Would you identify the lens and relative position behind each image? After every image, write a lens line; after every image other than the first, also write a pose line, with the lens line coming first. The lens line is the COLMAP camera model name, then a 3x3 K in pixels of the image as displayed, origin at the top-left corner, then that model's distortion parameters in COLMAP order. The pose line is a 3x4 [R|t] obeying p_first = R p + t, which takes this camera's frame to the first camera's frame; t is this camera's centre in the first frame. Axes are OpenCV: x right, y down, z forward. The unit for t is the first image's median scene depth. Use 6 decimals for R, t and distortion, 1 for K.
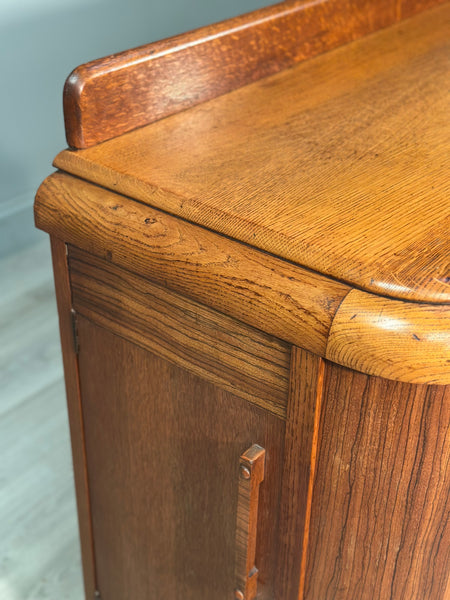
lens RADIAL K [[828.9, 0, 225.0], [0, 828.9, 300.0], [0, 0, 1]] dist [0.113429, -0.048936]
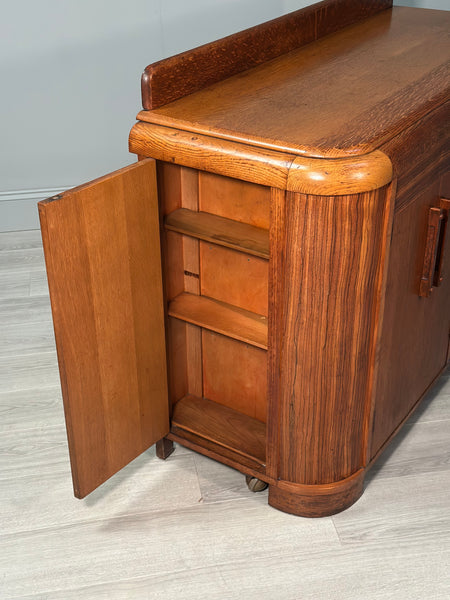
lens RADIAL K [[828.9, 0, 225.0], [0, 828.9, 300.0], [0, 0, 1]] dist [0.113429, -0.048936]
pose [[0.996452, -0.063837, 0.054846, -0.149749], [0.066066, 0.997019, -0.039853, 0.370171], [-0.052138, 0.043335, 0.997699, -0.965866]]
